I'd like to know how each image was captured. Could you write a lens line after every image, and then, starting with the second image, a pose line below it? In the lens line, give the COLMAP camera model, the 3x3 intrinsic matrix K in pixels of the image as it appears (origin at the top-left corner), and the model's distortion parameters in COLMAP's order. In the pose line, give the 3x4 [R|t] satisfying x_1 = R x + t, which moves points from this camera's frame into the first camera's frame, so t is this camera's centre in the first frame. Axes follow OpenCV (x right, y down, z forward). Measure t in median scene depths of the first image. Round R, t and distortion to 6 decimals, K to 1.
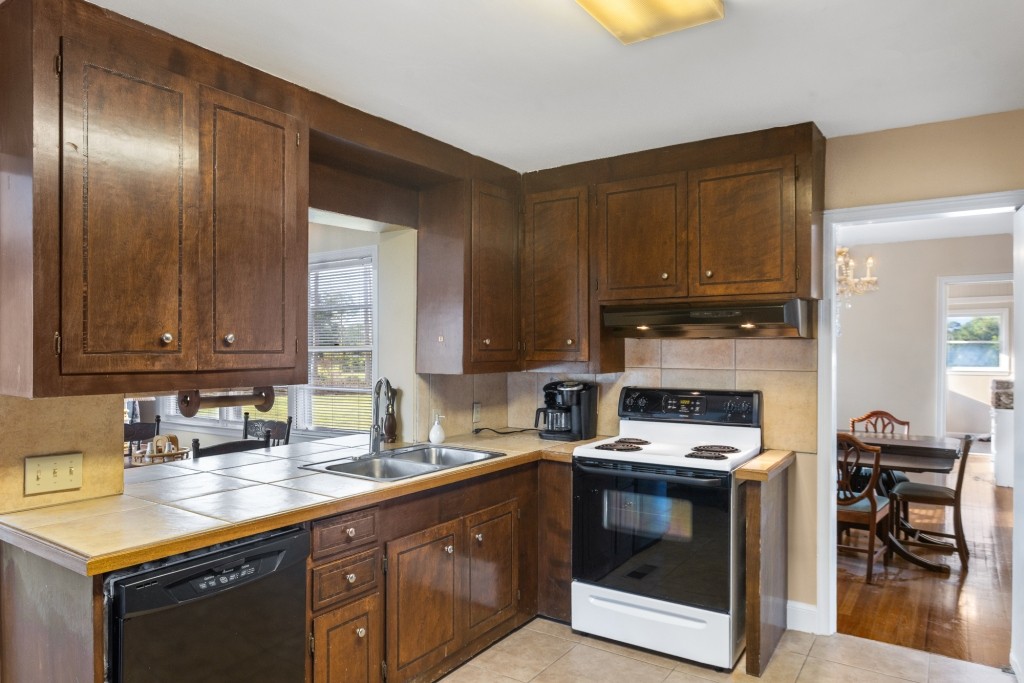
lens RADIAL K [[662.9, 0, 504.4], [0, 662.9, 350.9], [0, 0, 1]] dist [0.003222, 0.003074]
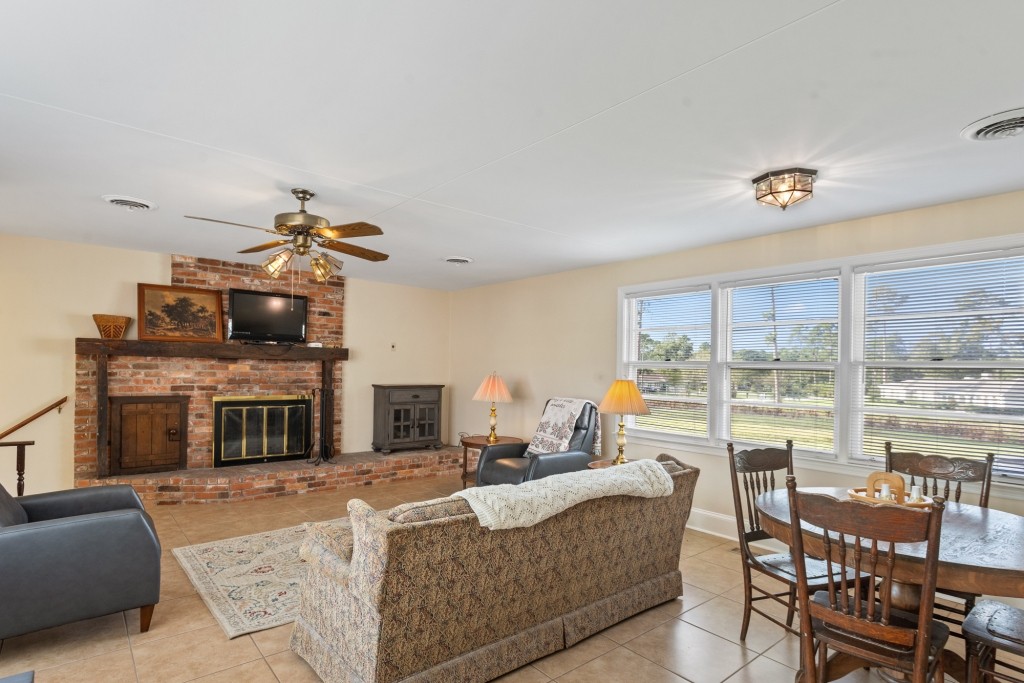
lens RADIAL K [[528.7, 0, 503.6], [0, 528.7, 367.2], [0, 0, 1]] dist [0.000085, -0.005149]
pose [[0.962569, 0.022056, -0.270136, -1.288598], [-0.023606, 0.999718, -0.002491, 0.031682], [0.270005, 0.008775, 0.962819, 0.520930]]
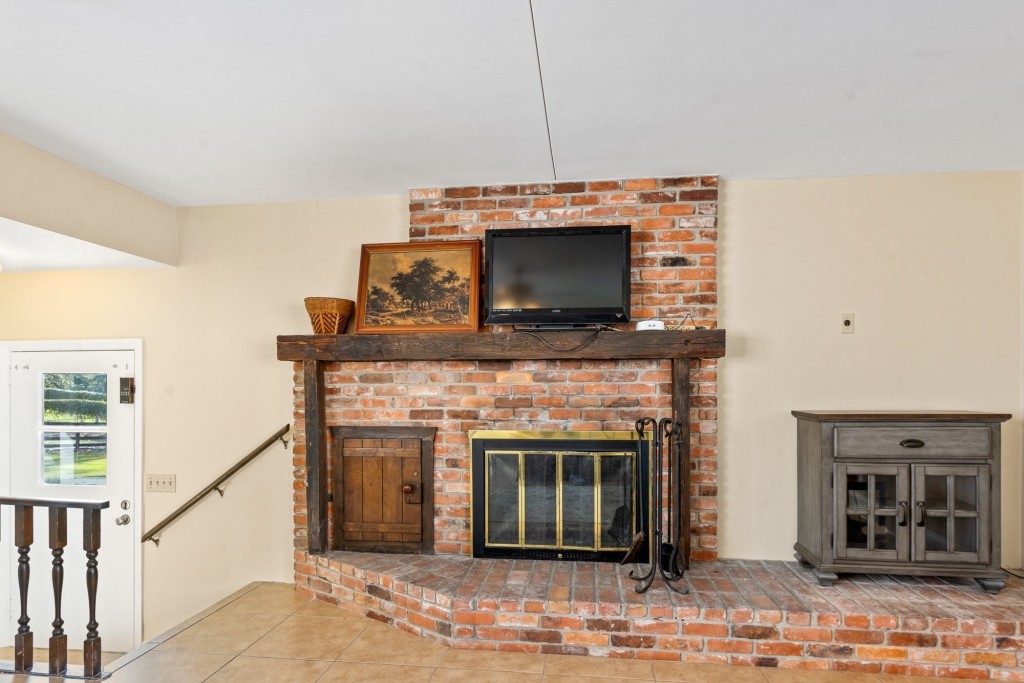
lens RADIAL K [[528.7, 0, 531.3], [0, 528.7, 395.7], [0, 0, 1]] dist [0.000085, -0.005149]
pose [[0.472499, 0.006823, -0.881305, -1.900958], [-0.003761, 0.999977, 0.005726, 0.090822], [0.881323, 0.000609, 0.472513, 1.879696]]
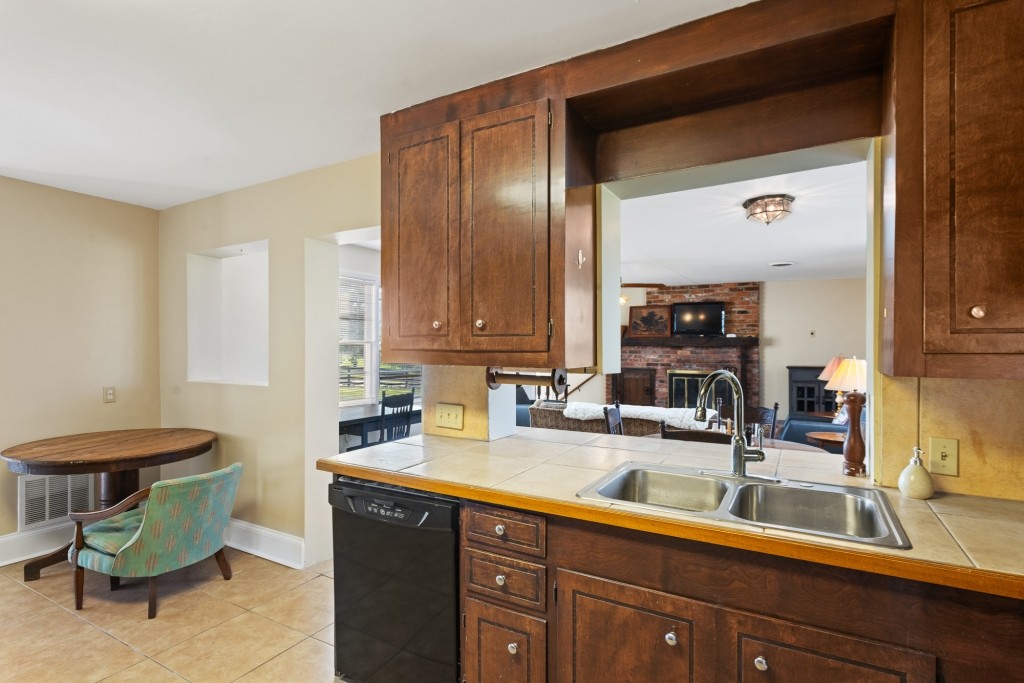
lens RADIAL K [[528.7, 0, 505.5], [0, 528.7, 341.8], [0, 0, 1]] dist [0.000085, -0.005149]
pose [[0.068549, -0.006927, -0.997624, 0.508023], [-0.007569, 0.999944, -0.007463, 0.019483], [0.997619, 0.008062, 0.068493, 0.968637]]
